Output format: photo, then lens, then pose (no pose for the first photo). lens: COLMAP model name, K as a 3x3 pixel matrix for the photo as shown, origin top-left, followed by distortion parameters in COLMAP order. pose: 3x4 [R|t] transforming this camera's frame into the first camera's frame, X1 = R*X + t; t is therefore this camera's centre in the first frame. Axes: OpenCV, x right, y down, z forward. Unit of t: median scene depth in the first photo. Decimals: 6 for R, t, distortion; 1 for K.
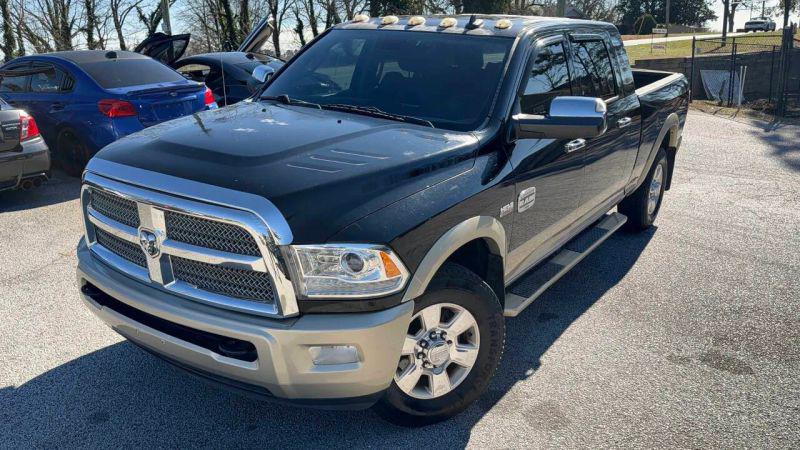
lens RADIAL K [[655.4, 0, 396.1], [0, 655.4, 226.2], [0, 0, 1]] dist [0.064376, -0.100257]
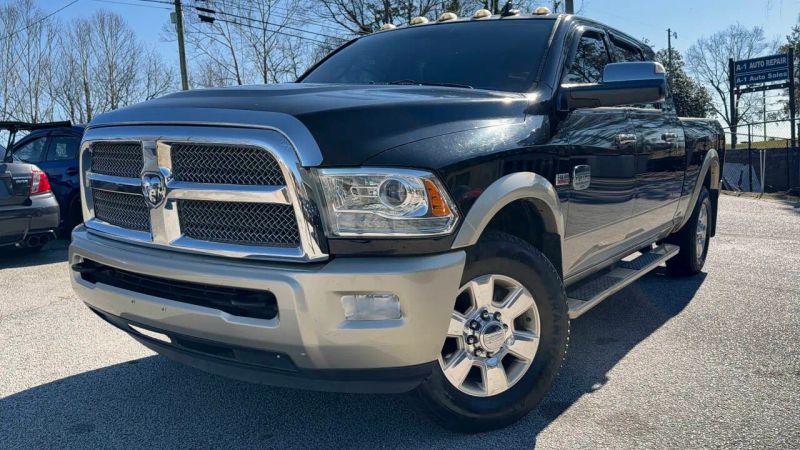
lens RADIAL K [[655.4, 0, 402.4], [0, 655.4, 224.9], [0, 0, 1]] dist [0.064376, -0.100257]
pose [[0.999794, -0.016444, -0.011887, -0.033751], [0.014058, 0.983815, -0.178635, 0.181380], [0.014632, 0.178431, 0.983844, 0.140248]]
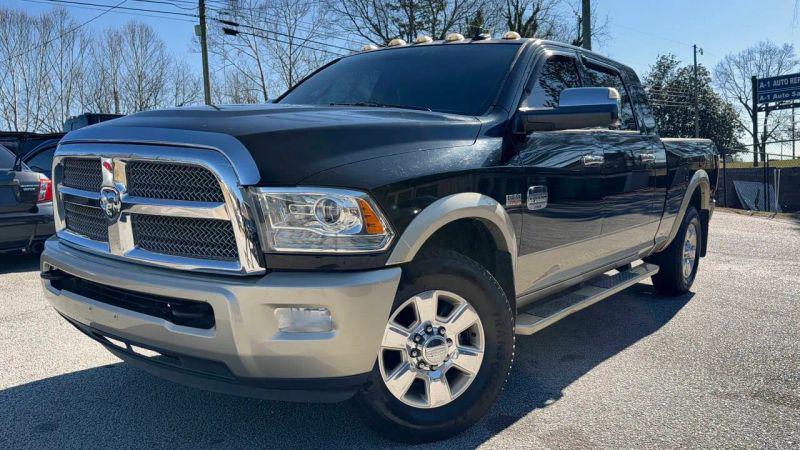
lens RADIAL K [[655.4, 0, 402.7], [0, 655.4, 220.7], [0, 0, 1]] dist [0.064376, -0.100257]
pose [[0.998966, 0.002551, -0.045388, 0.054776], [-0.011686, 0.979283, -0.202158, 0.181708], [0.043932, 0.202479, 0.978301, 0.107724]]
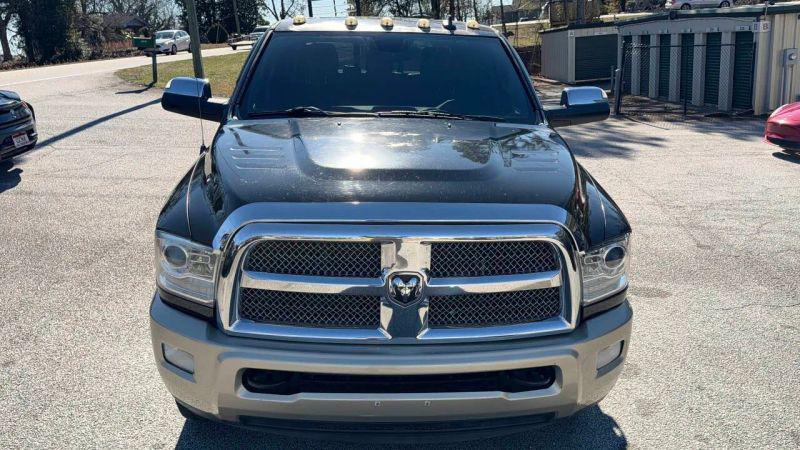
lens RADIAL K [[655.4, 0, 404.0], [0, 655.4, 230.5], [0, 0, 1]] dist [0.064376, -0.100257]
pose [[0.805522, -0.167416, 0.568425, -0.653117], [0.171021, 0.984122, 0.047493, -0.065698], [-0.567350, 0.058956, 0.821363, 0.259259]]
